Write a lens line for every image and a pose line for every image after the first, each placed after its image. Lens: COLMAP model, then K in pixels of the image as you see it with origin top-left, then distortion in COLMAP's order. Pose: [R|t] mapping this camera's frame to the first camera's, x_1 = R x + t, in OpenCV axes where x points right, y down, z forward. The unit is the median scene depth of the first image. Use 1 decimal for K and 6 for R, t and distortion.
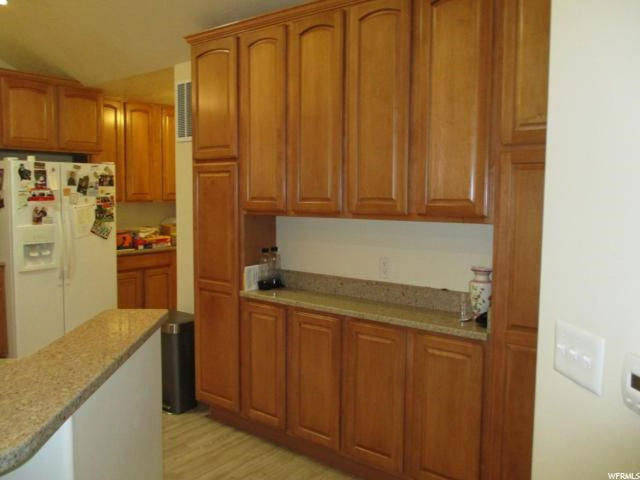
lens RADIAL K [[566.7, 0, 318.7], [0, 566.7, 240.8], [0, 0, 1]] dist [0.034459, -0.001031]
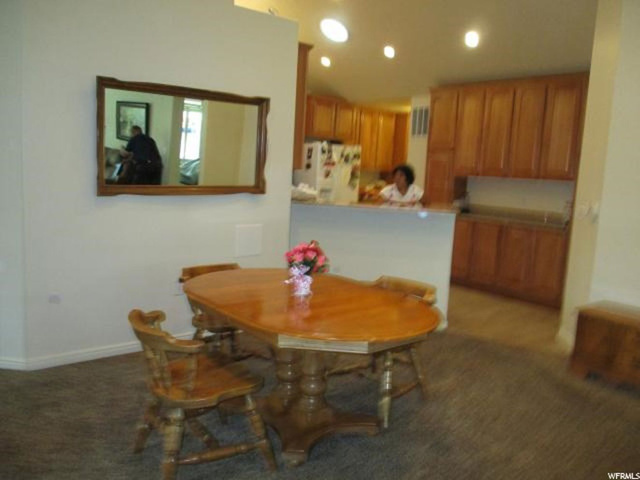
lens RADIAL K [[566.7, 0, 321.2], [0, 566.7, 235.4], [0, 0, 1]] dist [0.034459, -0.001031]
pose [[0.978682, 0.074618, -0.191346, -0.138658], [-0.069829, 0.997056, 0.031657, 0.100104], [0.193145, -0.017621, 0.981012, -0.829269]]
